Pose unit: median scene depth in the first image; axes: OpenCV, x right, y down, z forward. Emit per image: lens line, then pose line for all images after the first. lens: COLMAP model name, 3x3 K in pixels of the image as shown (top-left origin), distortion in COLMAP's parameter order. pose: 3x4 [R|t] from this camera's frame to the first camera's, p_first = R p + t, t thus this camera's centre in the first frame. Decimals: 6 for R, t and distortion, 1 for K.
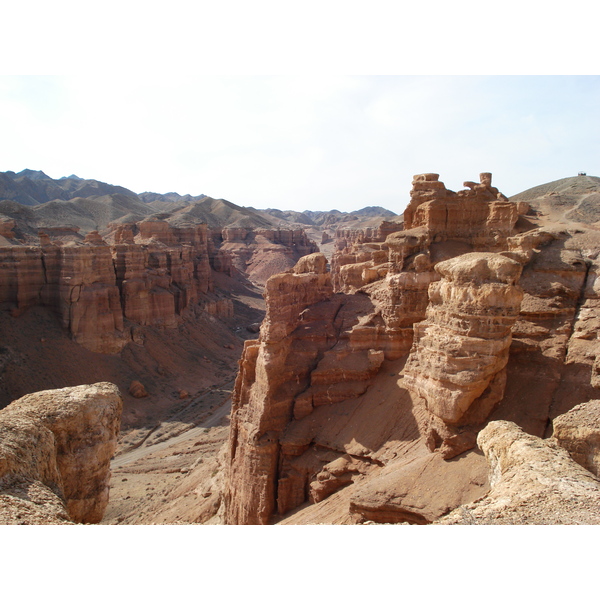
lens RADIAL K [[683.5, 0, 299.4], [0, 683.5, 300.4], [0, 0, 1]] dist [-0.094540, 0.000000]
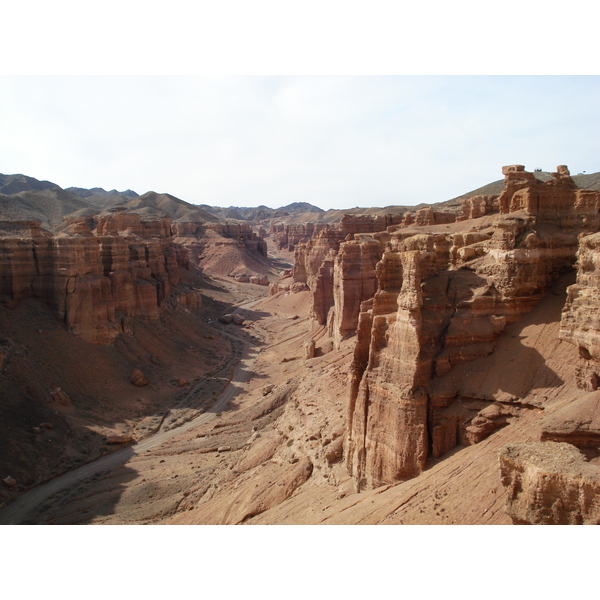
lens RADIAL K [[683.5, 0, 301.0], [0, 683.5, 300.5], [0, 0, 1]] dist [-0.094540, 0.000000]
pose [[0.993467, -0.012007, 0.113484, -0.196937], [0.011338, 0.999914, 0.006532, 0.020021], [-0.113553, -0.005203, 0.993518, -0.060282]]
